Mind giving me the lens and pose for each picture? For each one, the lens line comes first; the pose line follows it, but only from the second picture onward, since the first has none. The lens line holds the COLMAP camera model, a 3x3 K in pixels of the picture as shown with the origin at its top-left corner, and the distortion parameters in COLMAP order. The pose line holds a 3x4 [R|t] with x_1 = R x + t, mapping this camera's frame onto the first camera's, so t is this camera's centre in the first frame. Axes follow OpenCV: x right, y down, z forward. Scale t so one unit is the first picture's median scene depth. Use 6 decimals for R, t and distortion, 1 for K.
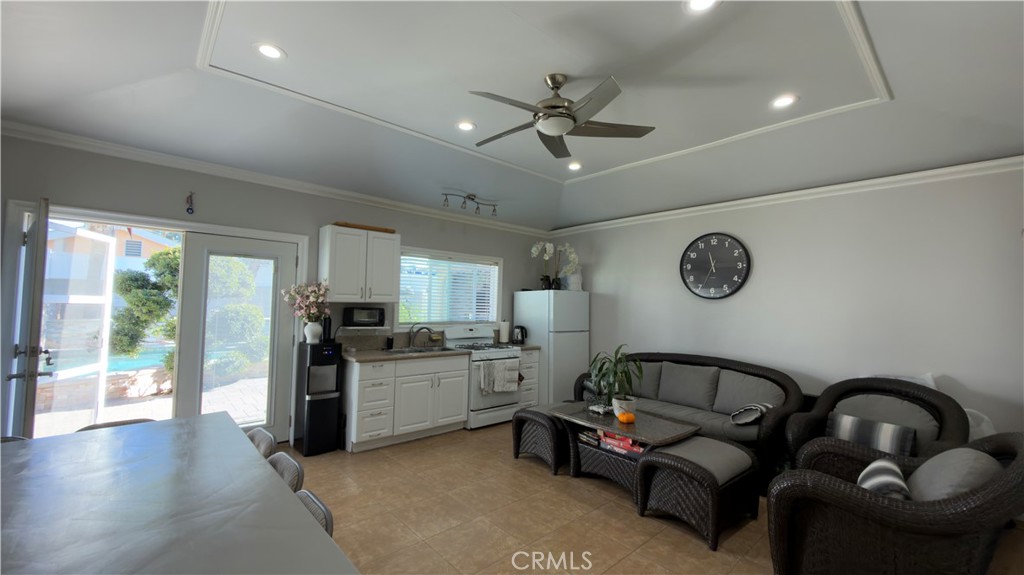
lens RADIAL K [[410.6, 0, 513.1], [0, 410.6, 286.6], [0, 0, 1]] dist [-0.000297, 0.000010]
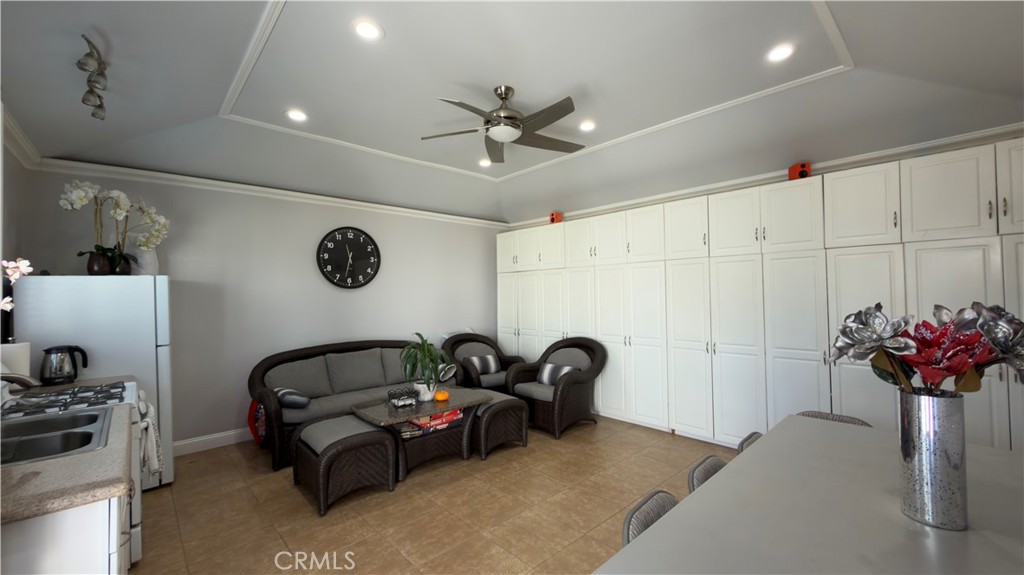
lens RADIAL K [[410.6, 0, 513.1], [0, 410.6, 286.6], [0, 0, 1]] dist [-0.000297, 0.000010]
pose [[-0.012979, -0.003883, 0.999908, -0.618308], [-0.029450, 0.999560, 0.003499, 0.009330], [-0.999482, -0.029402, -0.013087, 0.608516]]
